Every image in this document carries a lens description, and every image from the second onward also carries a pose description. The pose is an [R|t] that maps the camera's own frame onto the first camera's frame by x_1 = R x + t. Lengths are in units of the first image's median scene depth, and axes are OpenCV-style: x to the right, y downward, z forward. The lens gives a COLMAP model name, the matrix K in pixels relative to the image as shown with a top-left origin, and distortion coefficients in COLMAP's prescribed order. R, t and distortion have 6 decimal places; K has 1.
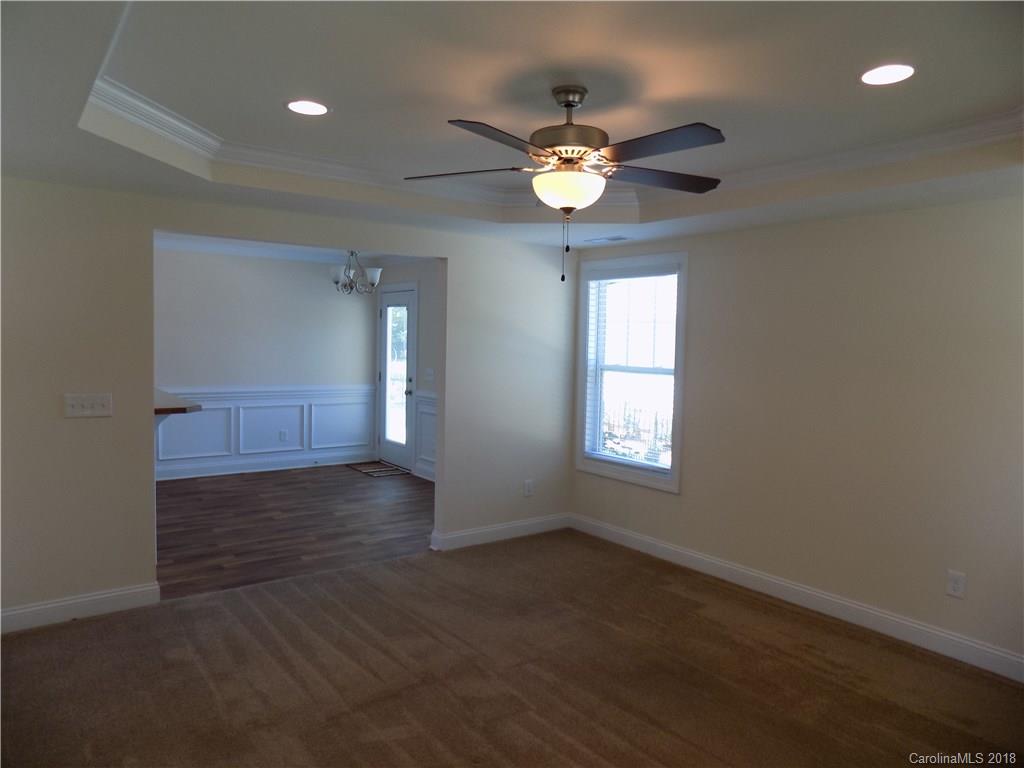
lens RADIAL K [[699.0, 0, 512.0], [0, 699.0, 384.0], [0, 0, 1]] dist [-0.079383, 0.087783]
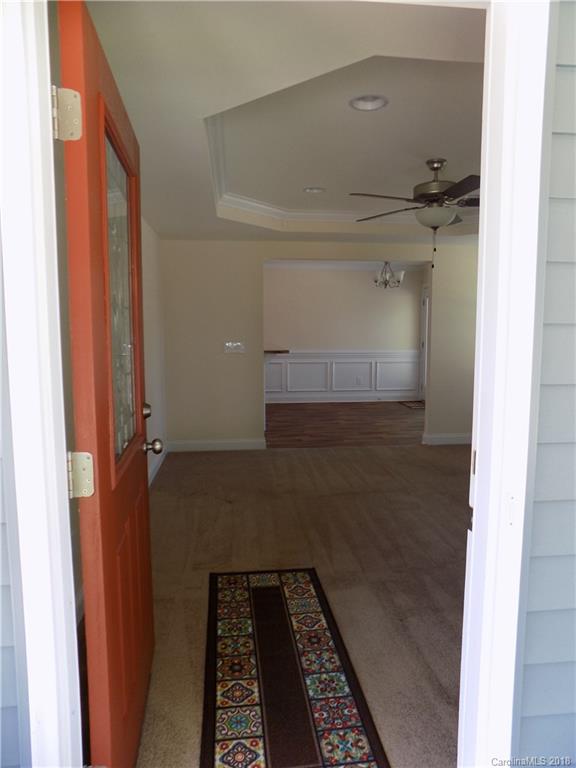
lens RADIAL K [[519.4, 0, 288.0], [0, 519.4, 384.0], [0, 0, 1]] dist [-0.005492, -0.079160]
pose [[0.857713, 0.030644, -0.513214, 0.199190], [-0.011134, 0.999095, 0.041048, 0.045683], [0.514008, -0.029493, 0.857278, -0.160283]]
